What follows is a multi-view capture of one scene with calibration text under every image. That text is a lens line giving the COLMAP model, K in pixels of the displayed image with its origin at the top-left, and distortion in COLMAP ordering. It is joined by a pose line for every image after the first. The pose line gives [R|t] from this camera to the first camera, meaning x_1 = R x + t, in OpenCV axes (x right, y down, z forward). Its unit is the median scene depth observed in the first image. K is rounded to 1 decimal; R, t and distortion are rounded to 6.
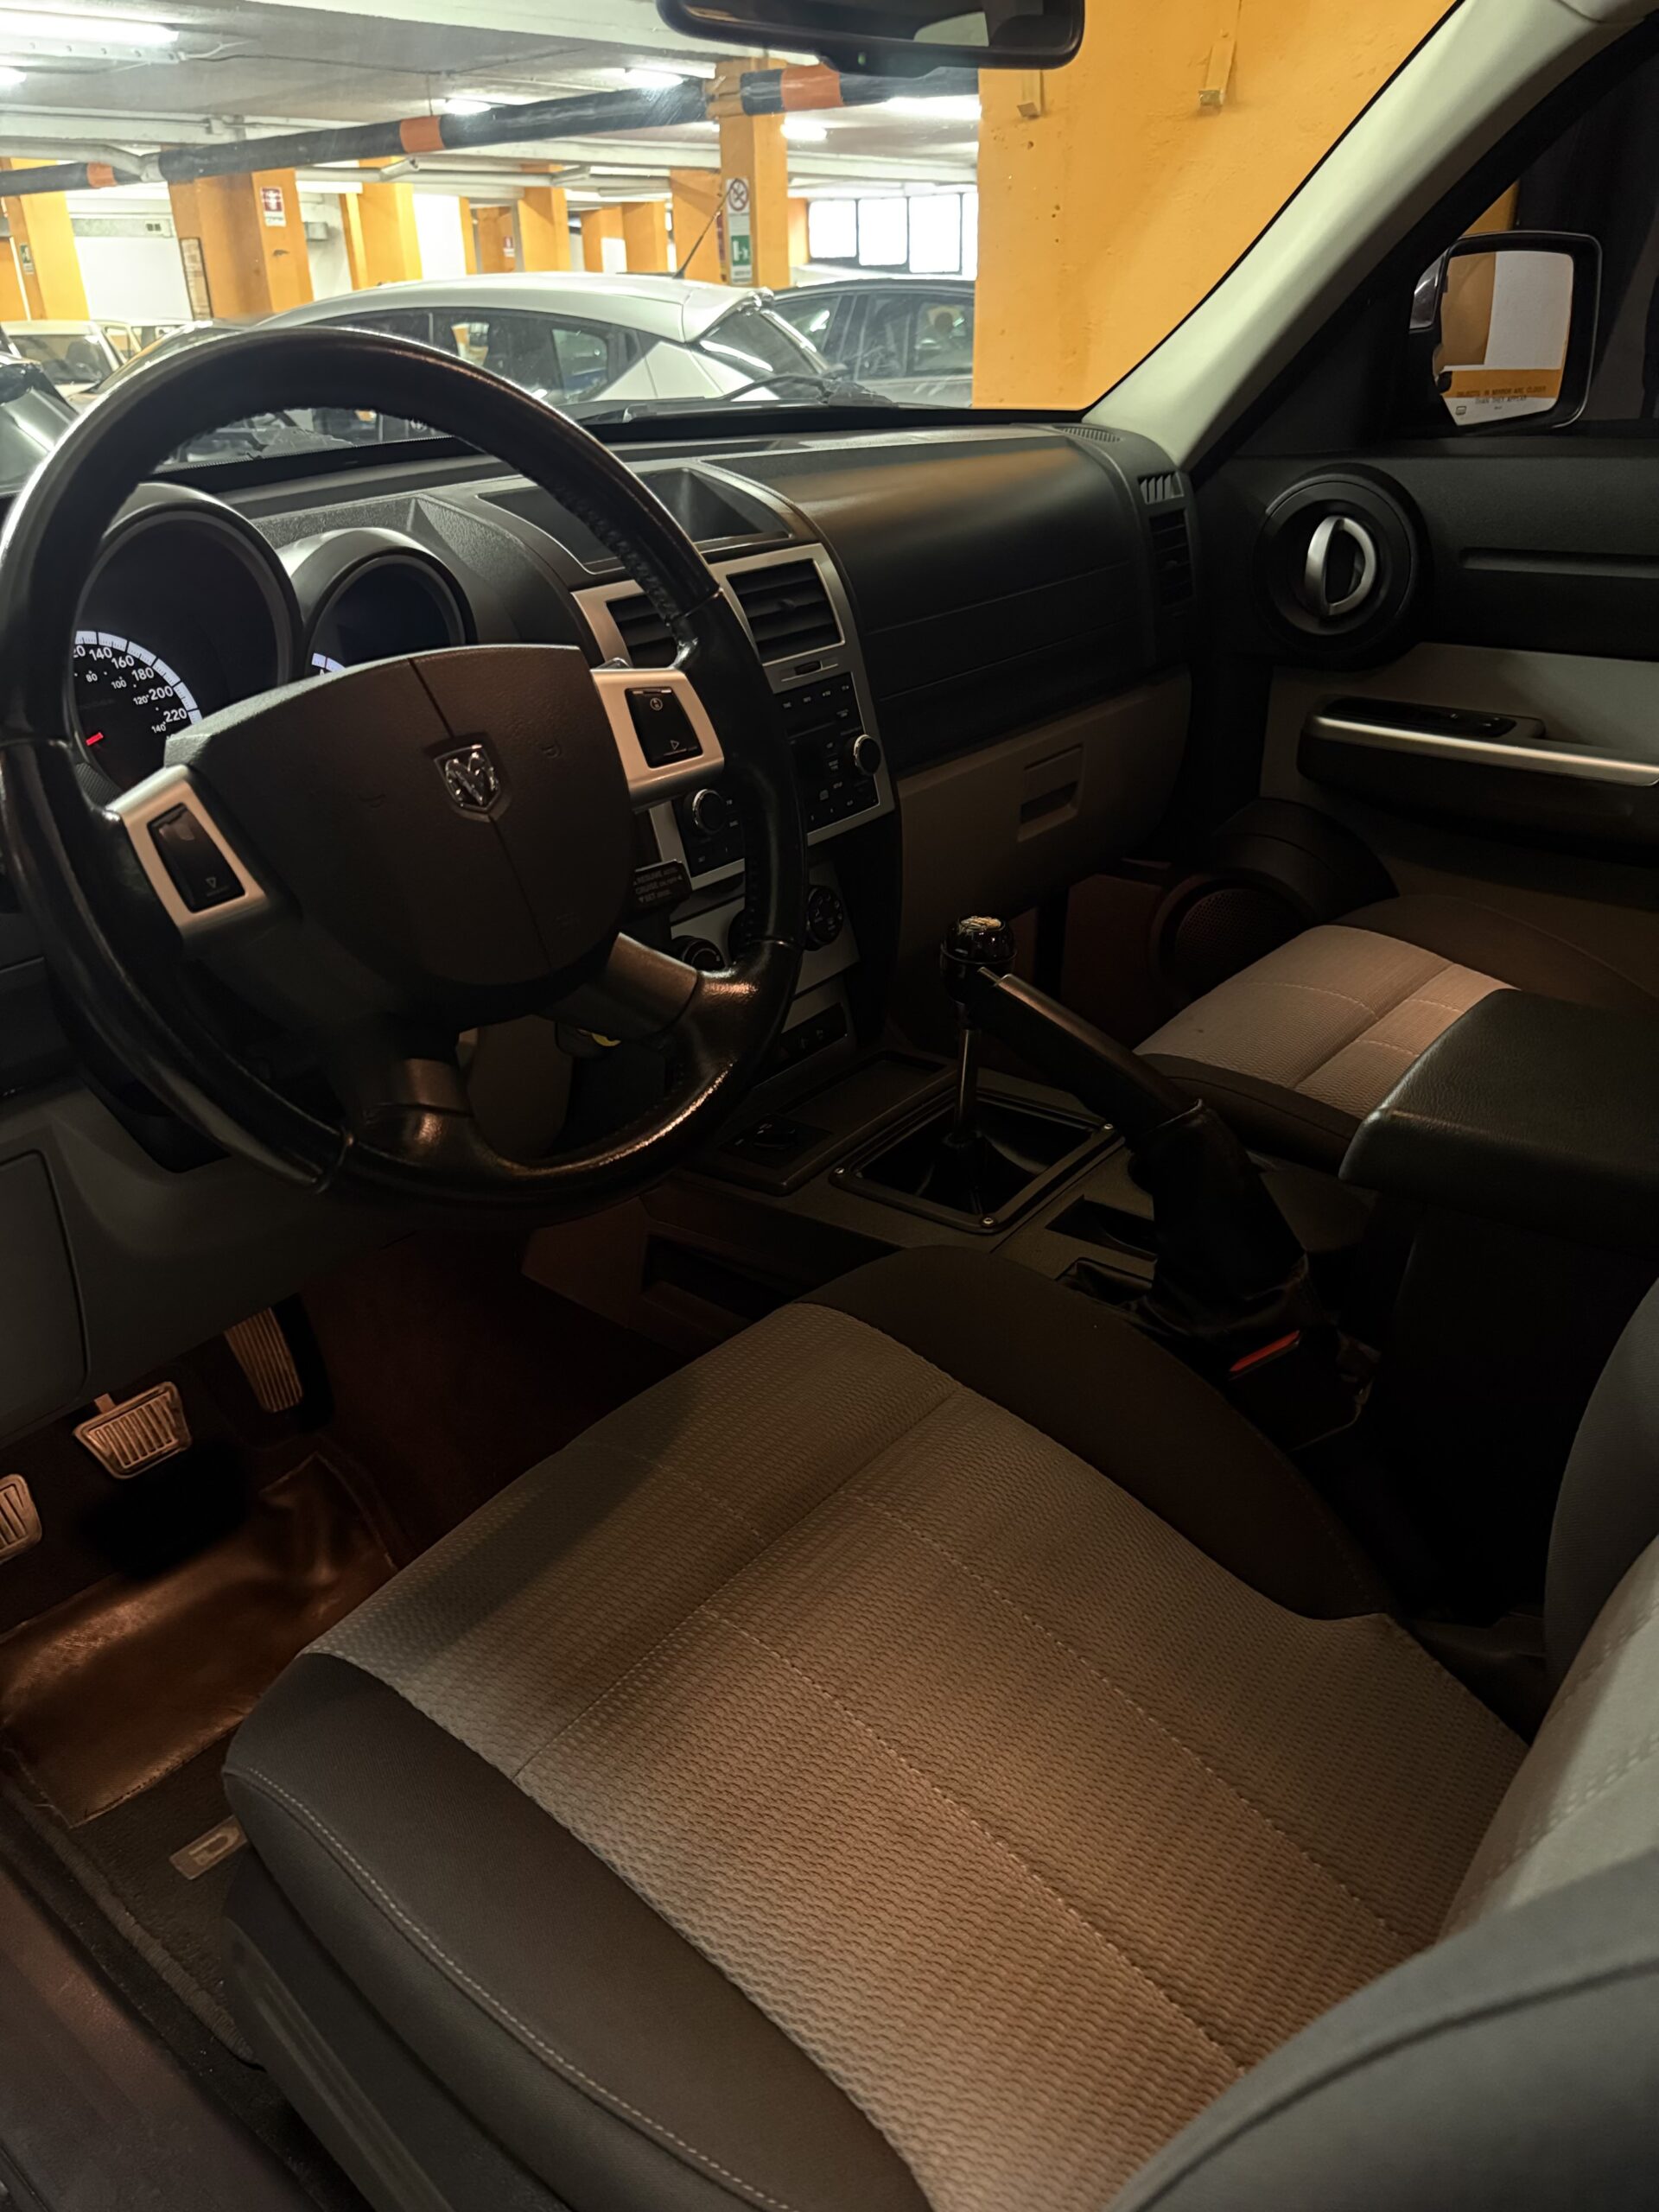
lens RADIAL K [[1544.0, 0, 829.5], [0, 1544.0, 1106.0], [0, 0, 1]] dist [0.001753, -0.007428]
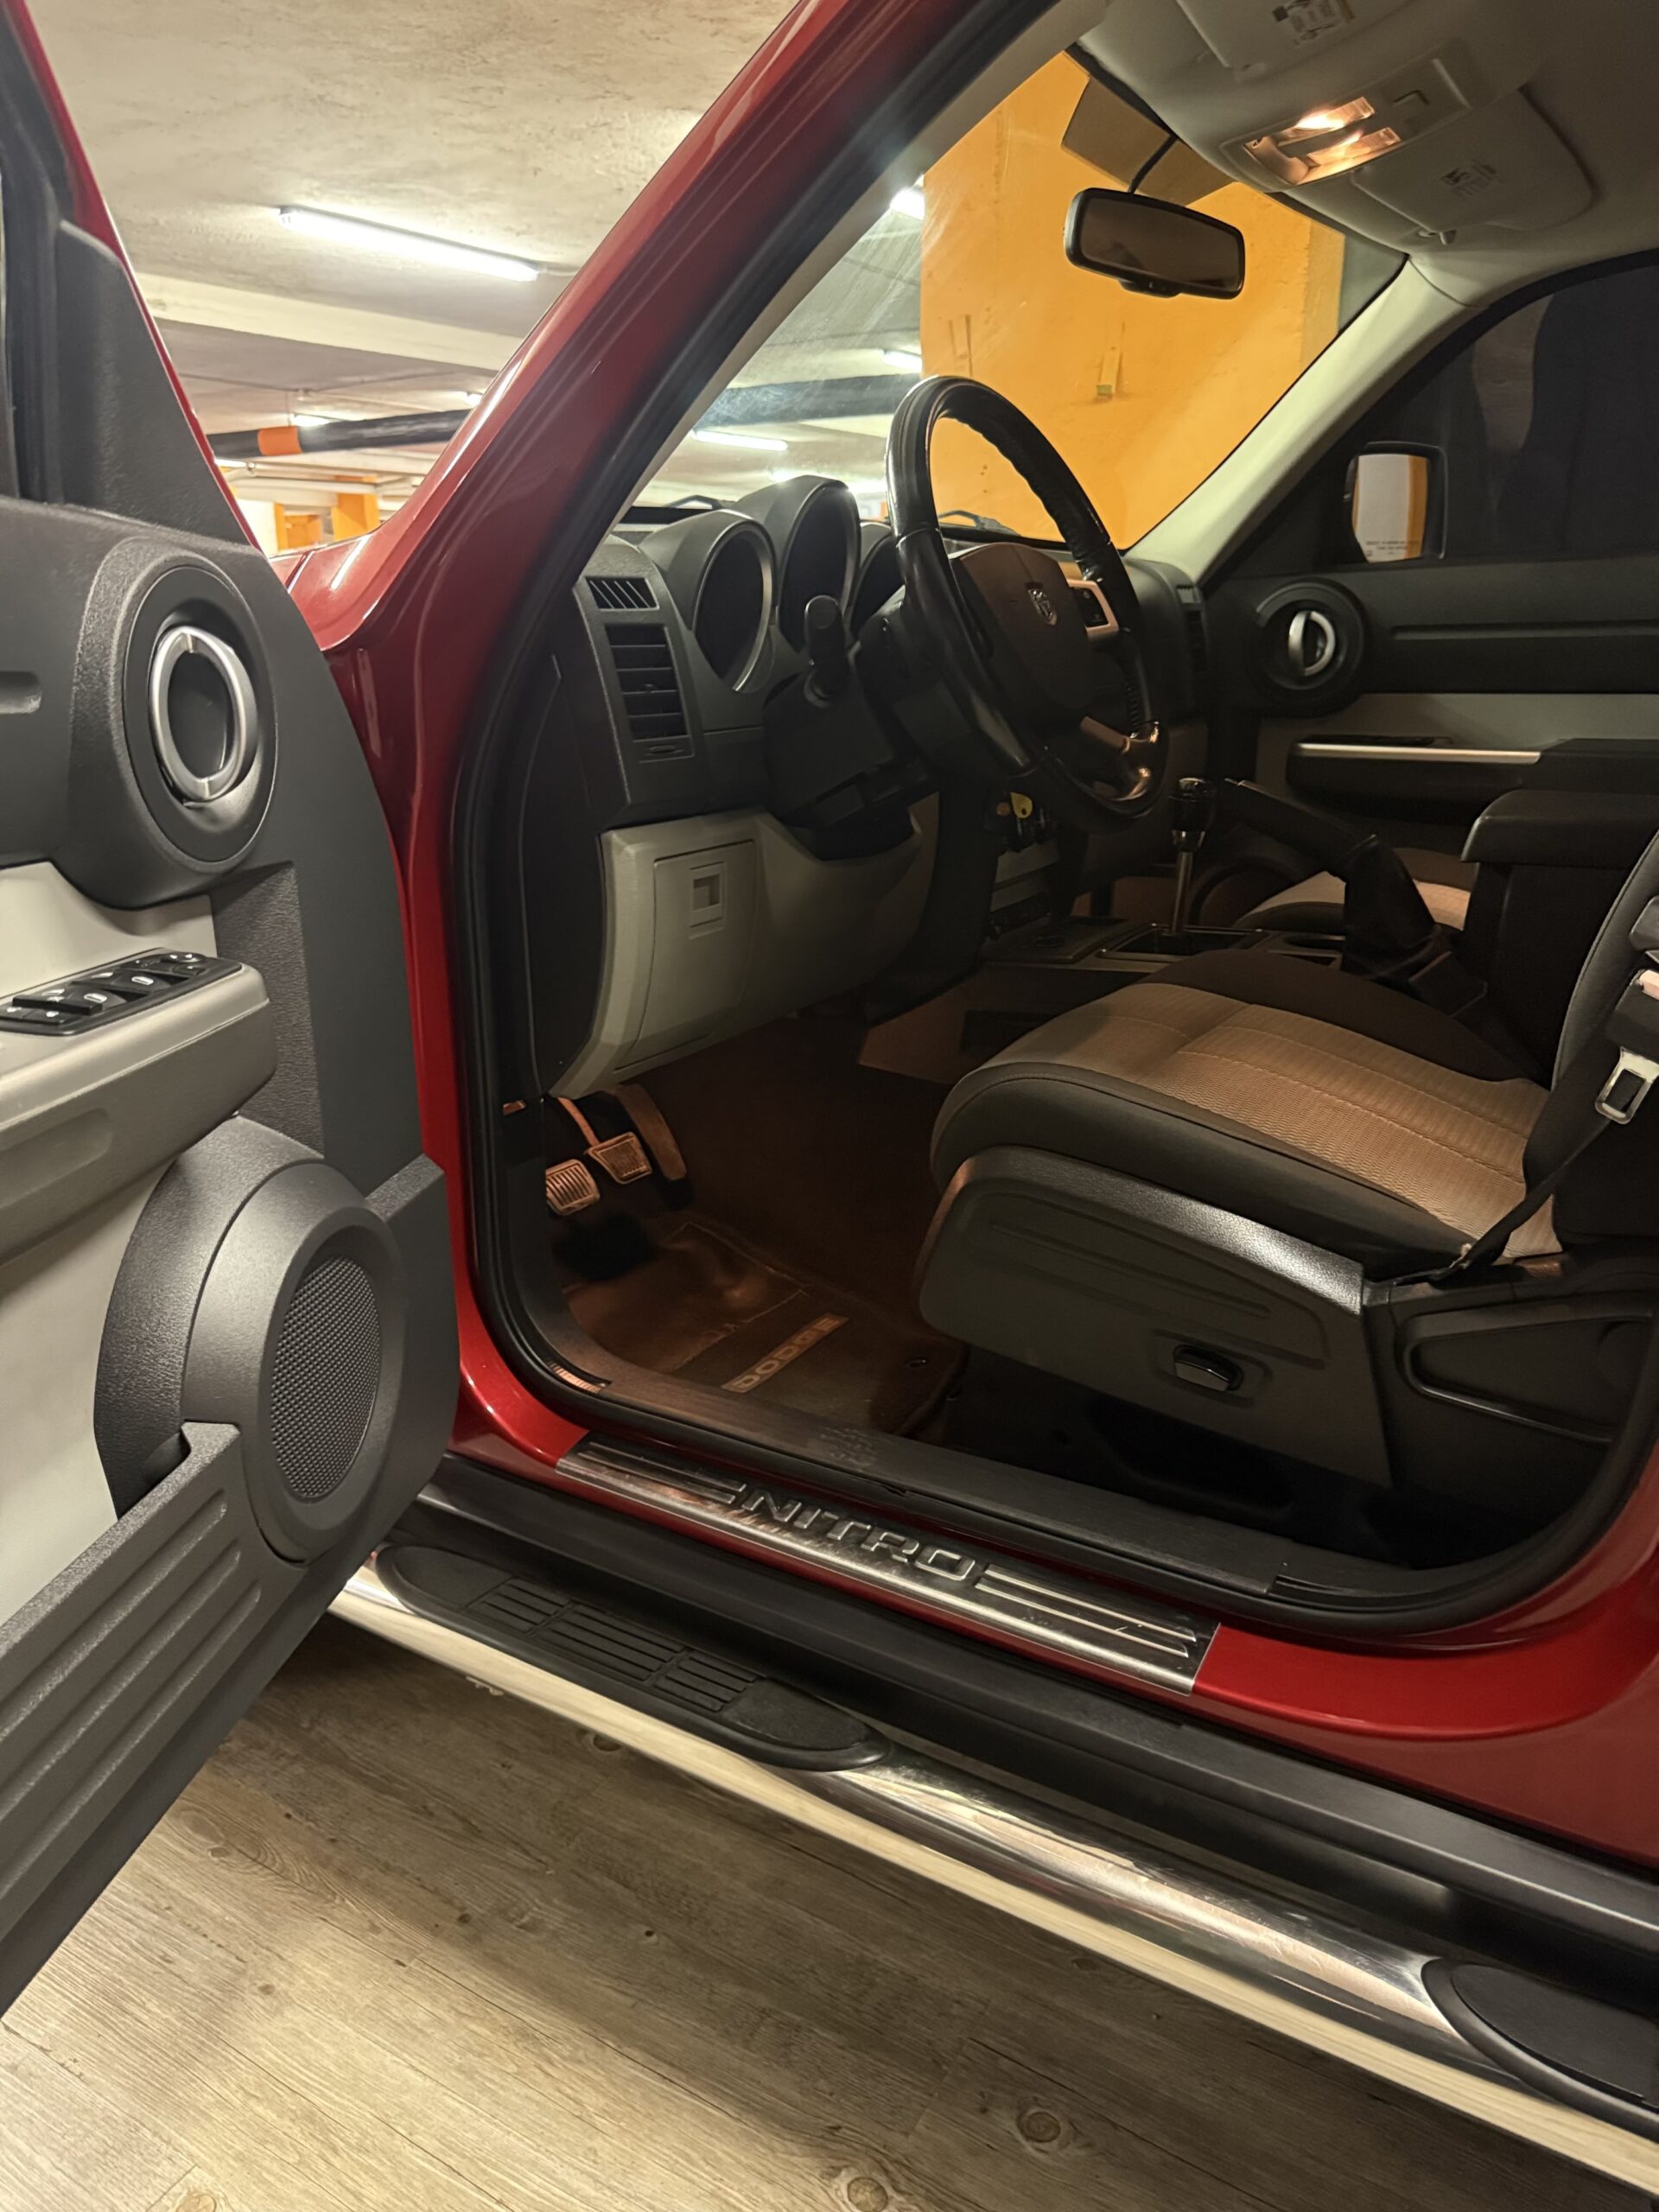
lens RADIAL K [[1544.0, 0, 829.5], [0, 1544.0, 1106.0], [0, 0, 1]] dist [0.001753, -0.007428]
pose [[0.990523, -0.028656, 0.134322, -0.330782], [0.051064, 0.984721, -0.166485, 0.303906], [-0.127499, 0.171767, 0.976852, -0.311182]]
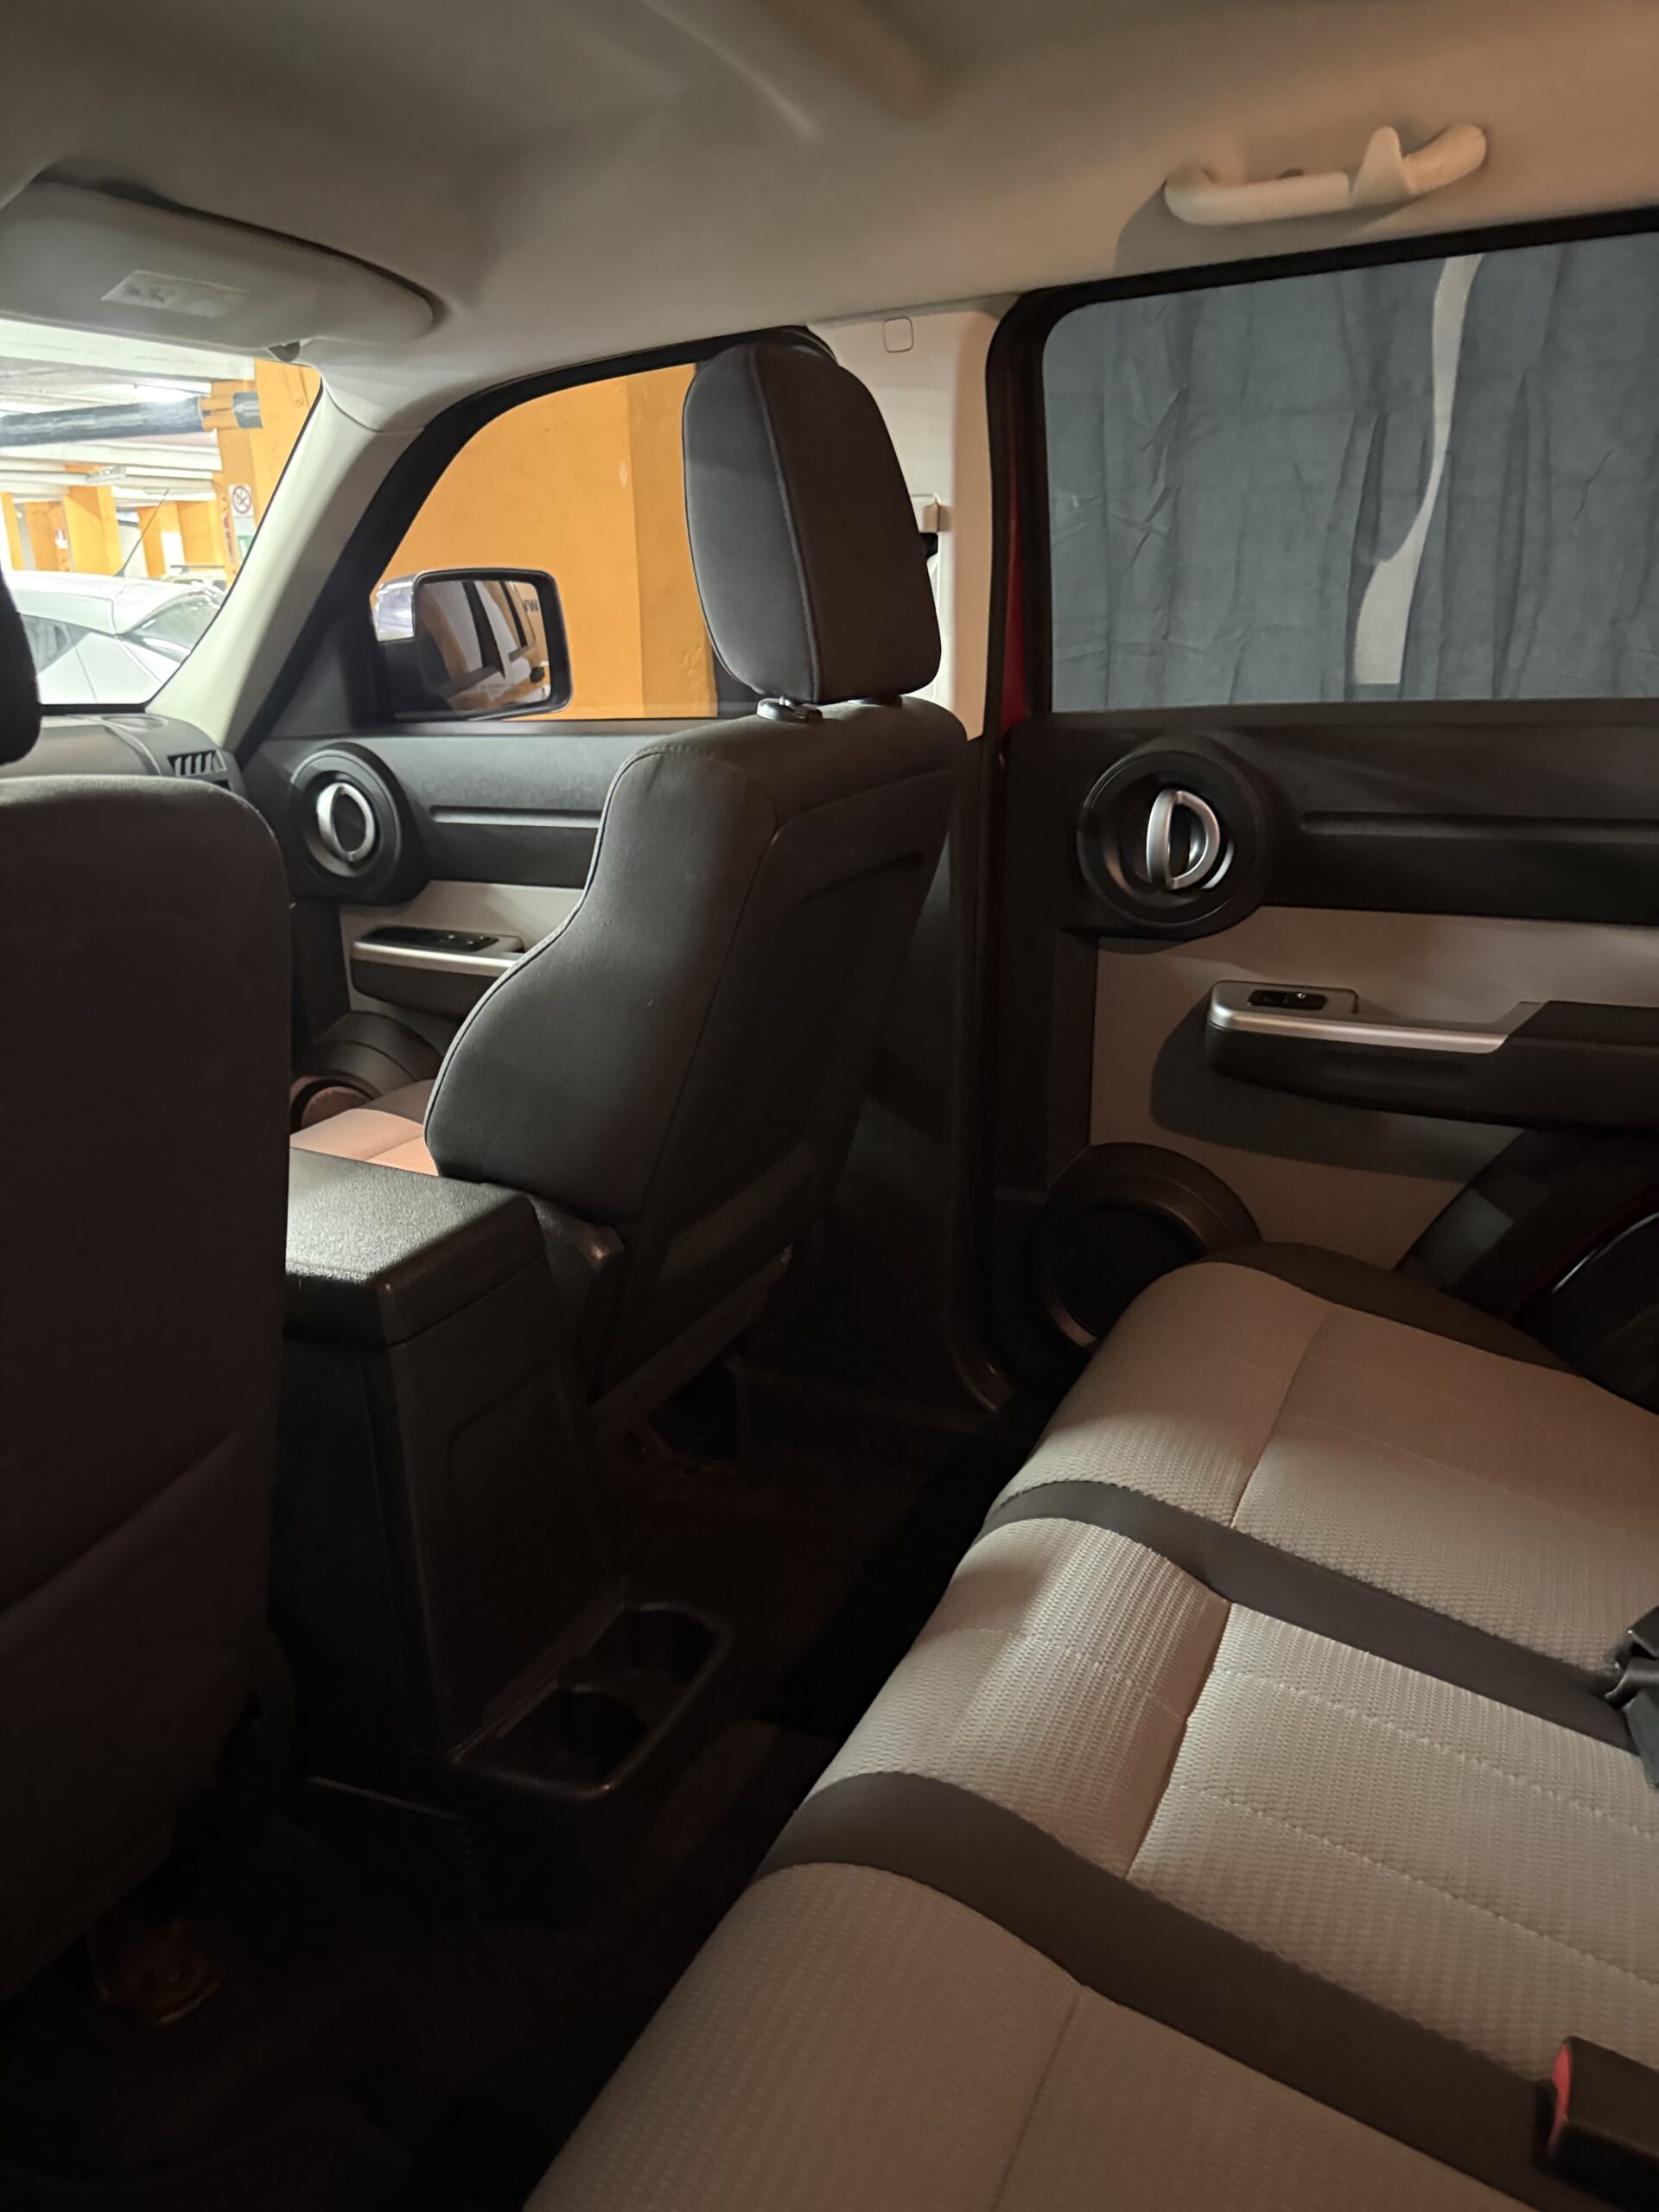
lens RADIAL K [[1544.0, 0, 829.5], [0, 1544.0, 1106.0], [0, 0, 1]] dist [0.001753, -0.007428]
pose [[0.973538, -0.066320, 0.218689, 0.403772], [0.099816, 0.984256, -0.145866, 0.086044], [-0.205572, 0.163835, 0.964831, -0.216519]]
